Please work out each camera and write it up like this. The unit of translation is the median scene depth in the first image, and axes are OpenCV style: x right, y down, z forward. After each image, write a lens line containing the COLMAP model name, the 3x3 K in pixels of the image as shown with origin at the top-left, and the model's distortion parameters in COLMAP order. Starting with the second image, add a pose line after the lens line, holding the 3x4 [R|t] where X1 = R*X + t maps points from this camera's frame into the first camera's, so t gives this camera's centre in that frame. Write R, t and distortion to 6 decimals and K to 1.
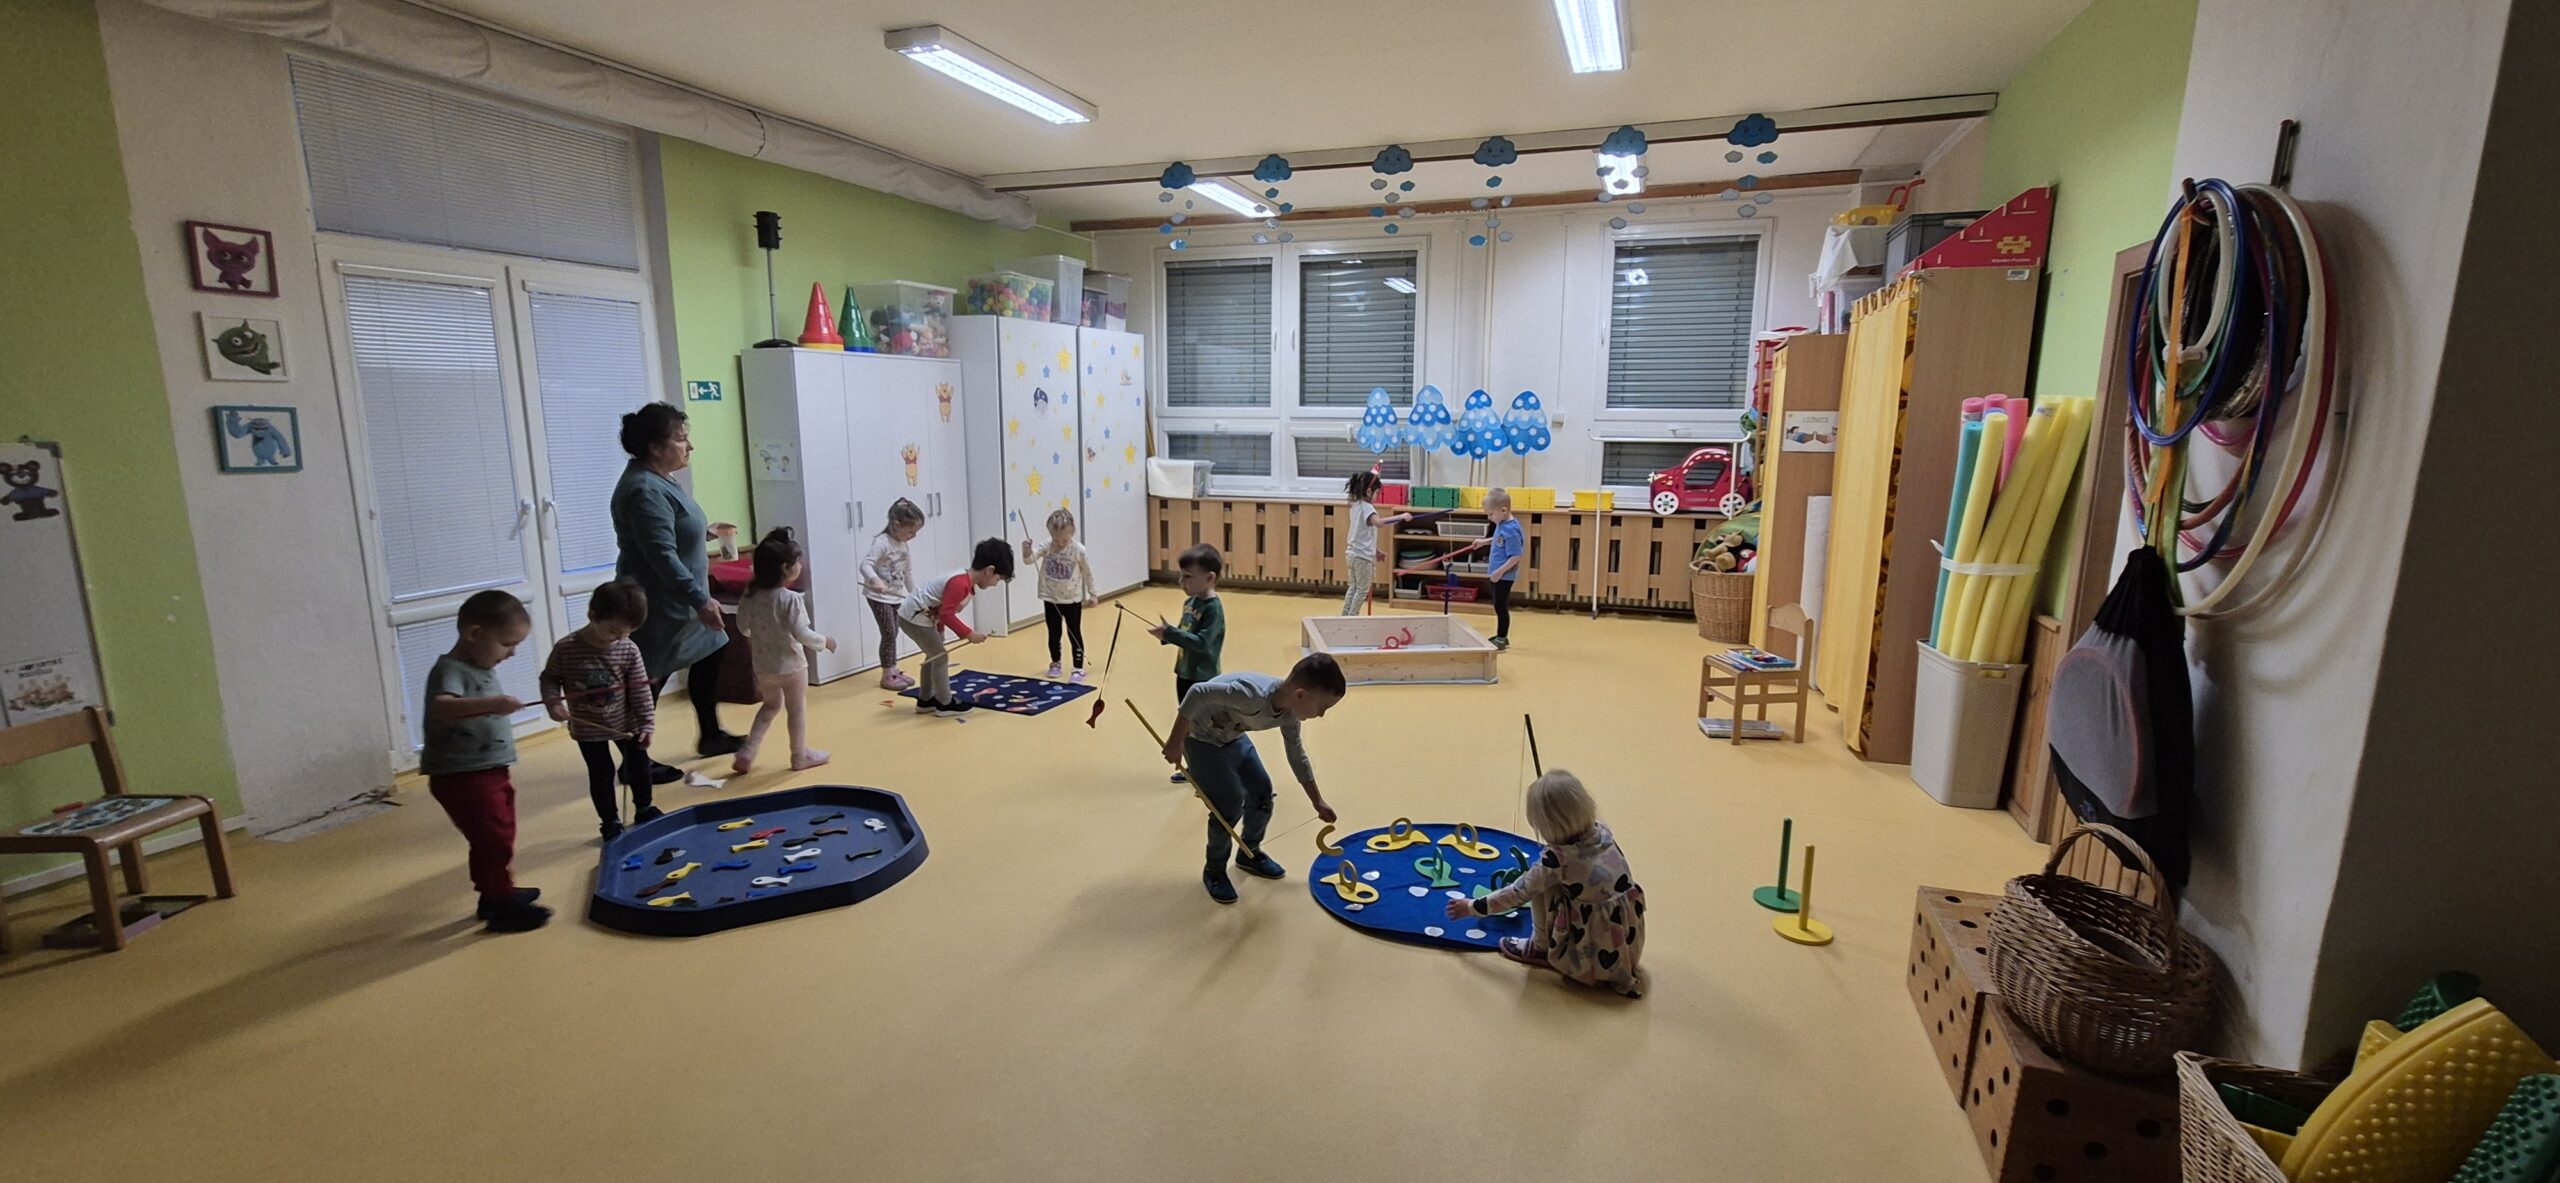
lens RADIAL K [[1039.2, 0, 1280.0], [0, 1039.2, 591.5], [0, 0, 1]] dist [0.001053, 0.003310]
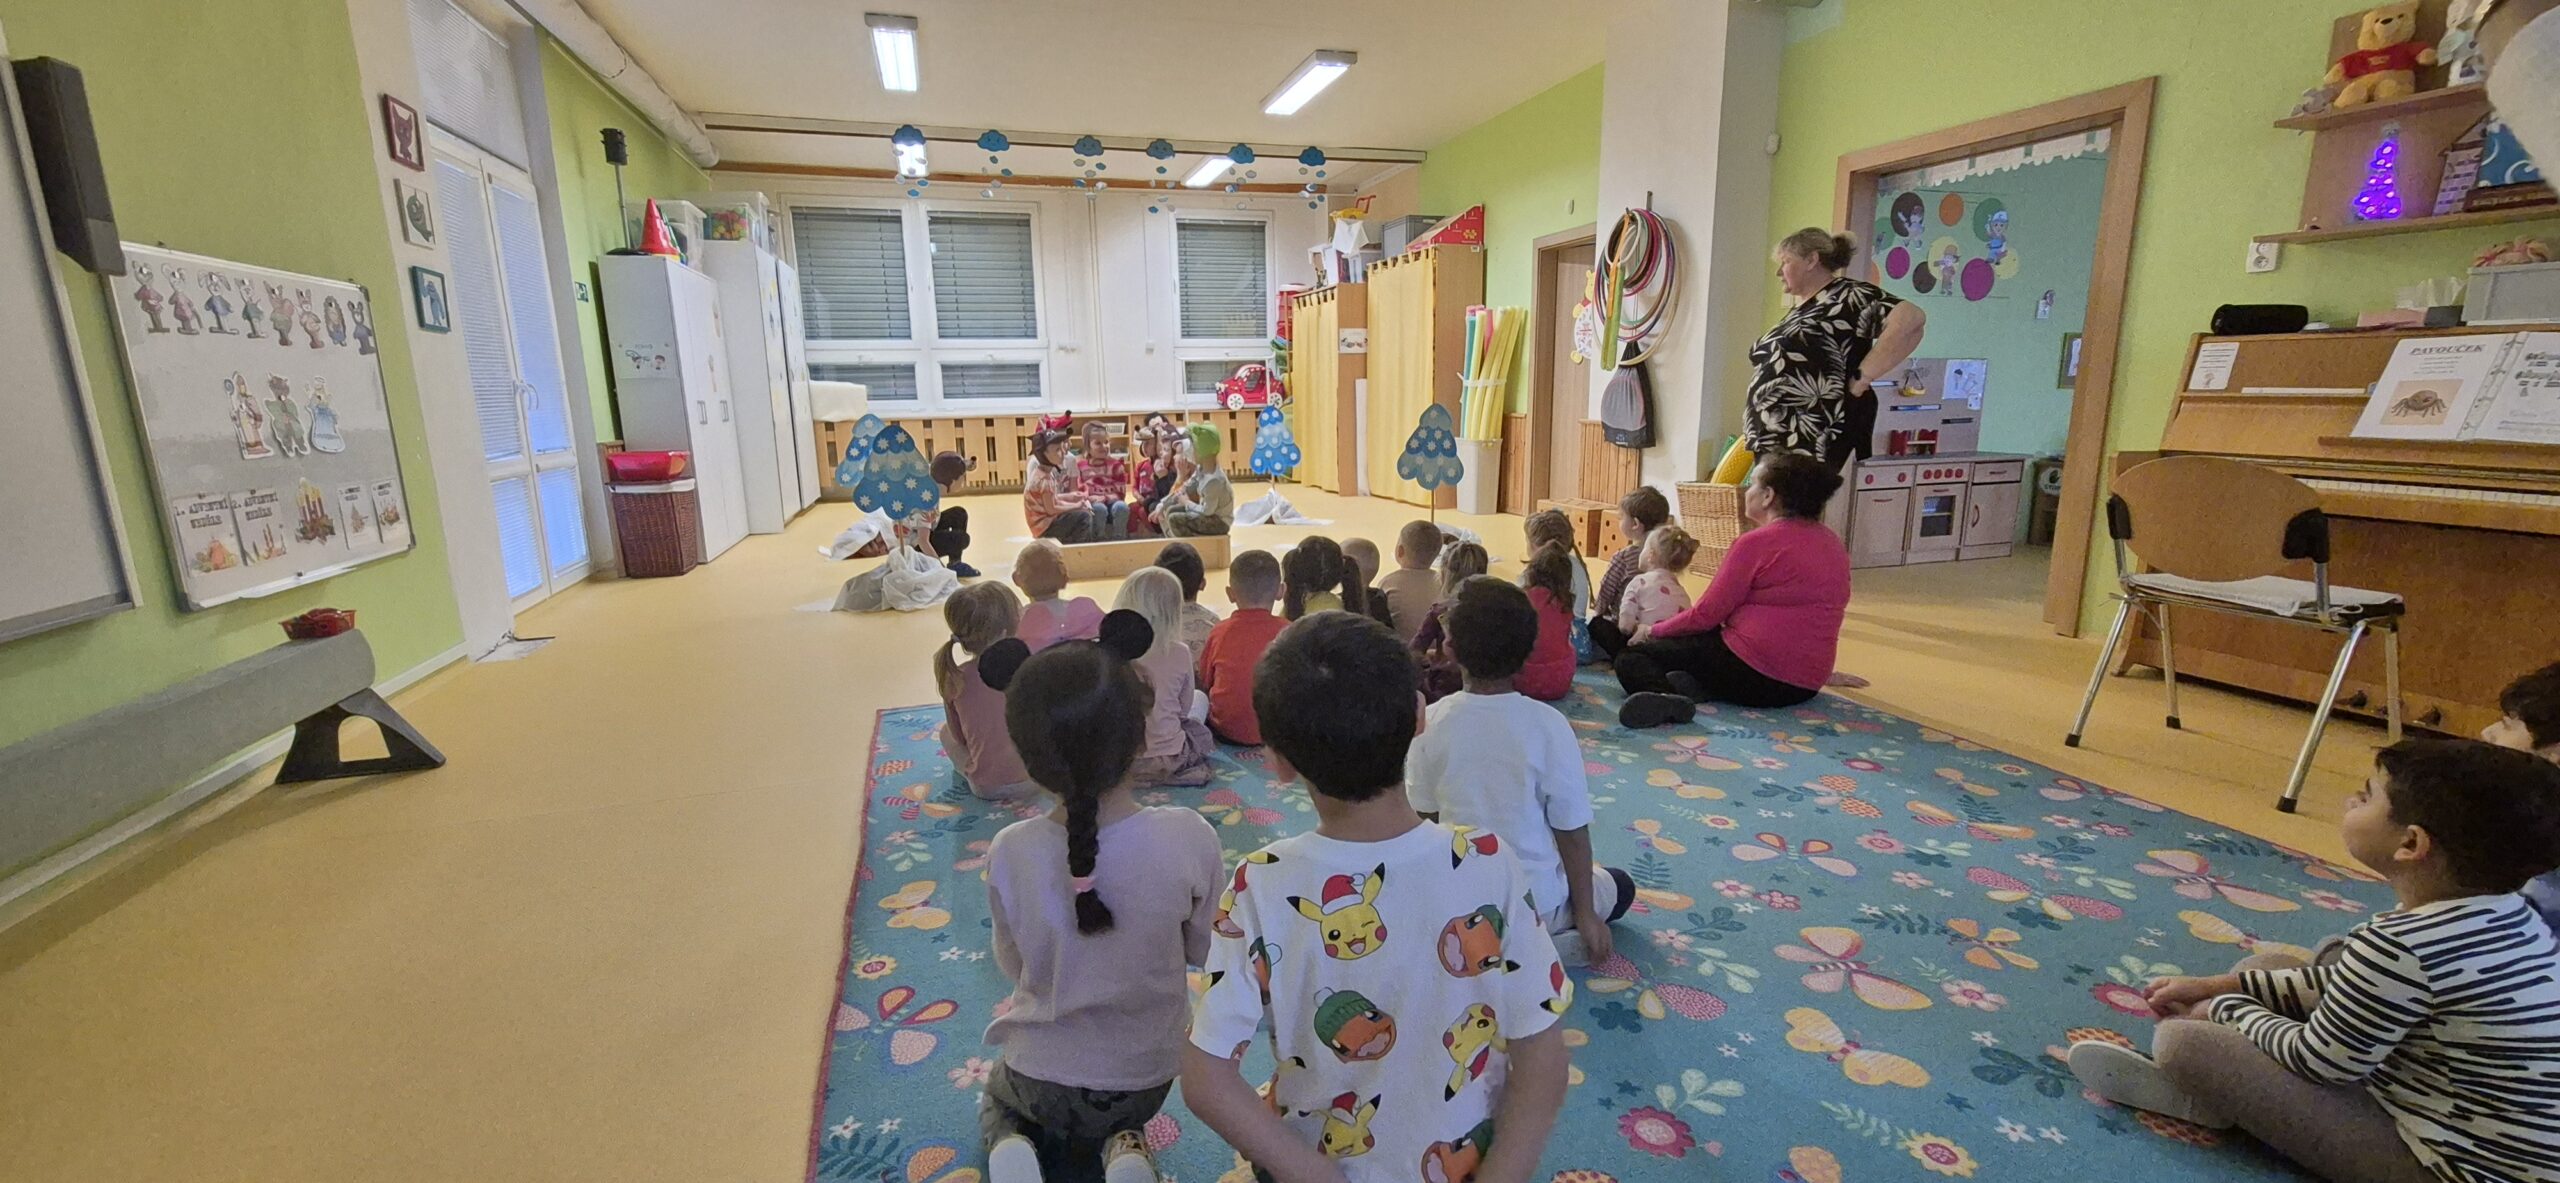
lens RADIAL K [[1039.2, 0, 1280.0], [0, 1039.2, 591.5], [0, 0, 1]] dist [0.001053, 0.003310]
pose [[0.792922, -0.136489, 0.593840, -0.483400], [0.129432, 0.990076, 0.054737, 0.106931], [-0.595418, 0.033460, 0.802719, -0.201861]]
